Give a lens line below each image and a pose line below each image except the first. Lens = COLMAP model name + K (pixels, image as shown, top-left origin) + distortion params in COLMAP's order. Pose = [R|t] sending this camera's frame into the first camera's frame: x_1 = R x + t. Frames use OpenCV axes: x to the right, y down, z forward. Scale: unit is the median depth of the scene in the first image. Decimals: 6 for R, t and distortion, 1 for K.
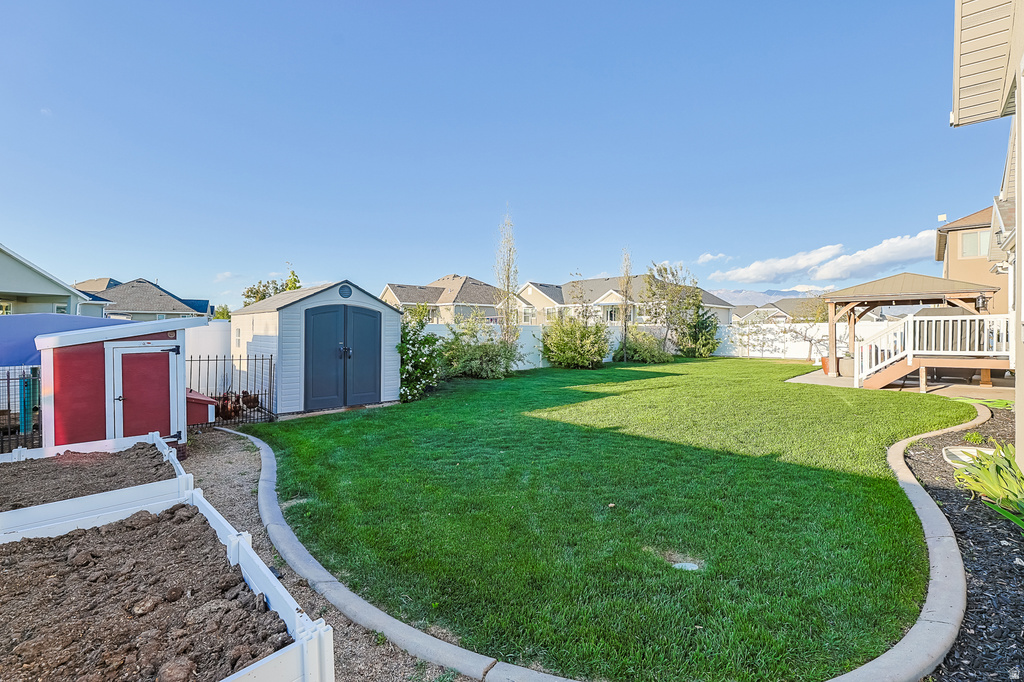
lens RADIAL K [[434.4, 0, 512.0], [0, 434.4, 341.0], [0, 0, 1]] dist [0.000167, 0.001078]
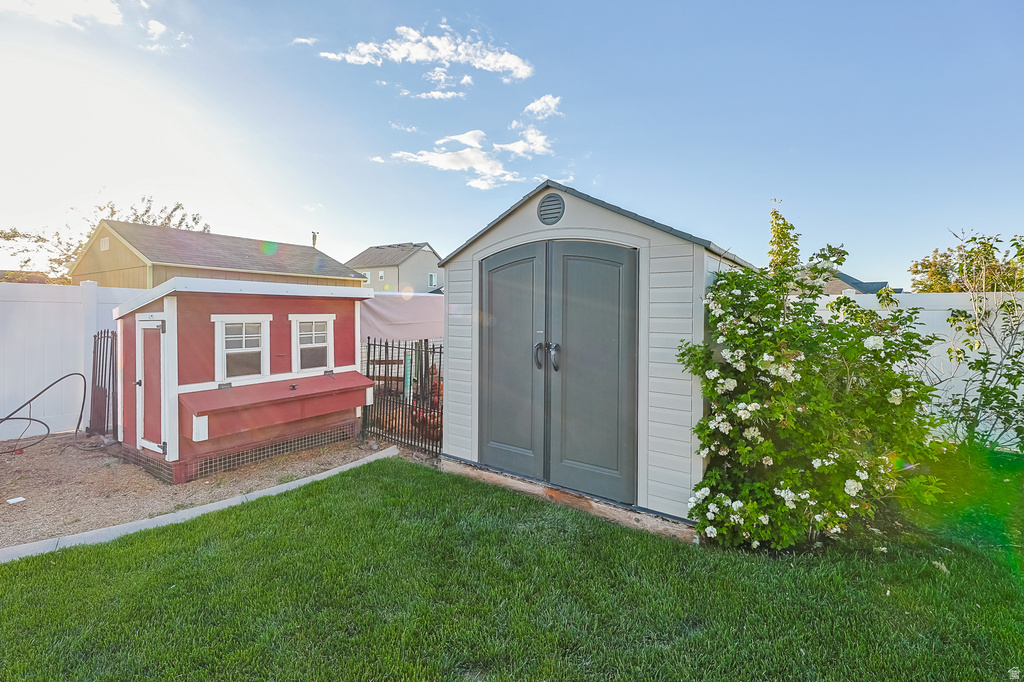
lens RADIAL K [[440.7, 0, 514.8], [0, 440.7, 312.8], [0, 0, 1]] dist [0.026415, 0.000274]
pose [[0.215311, 0.001840, -0.976544, 0.026439], [-0.036305, 0.999322, -0.006122, -0.009449], [0.975870, 0.036771, 0.215232, 0.870328]]
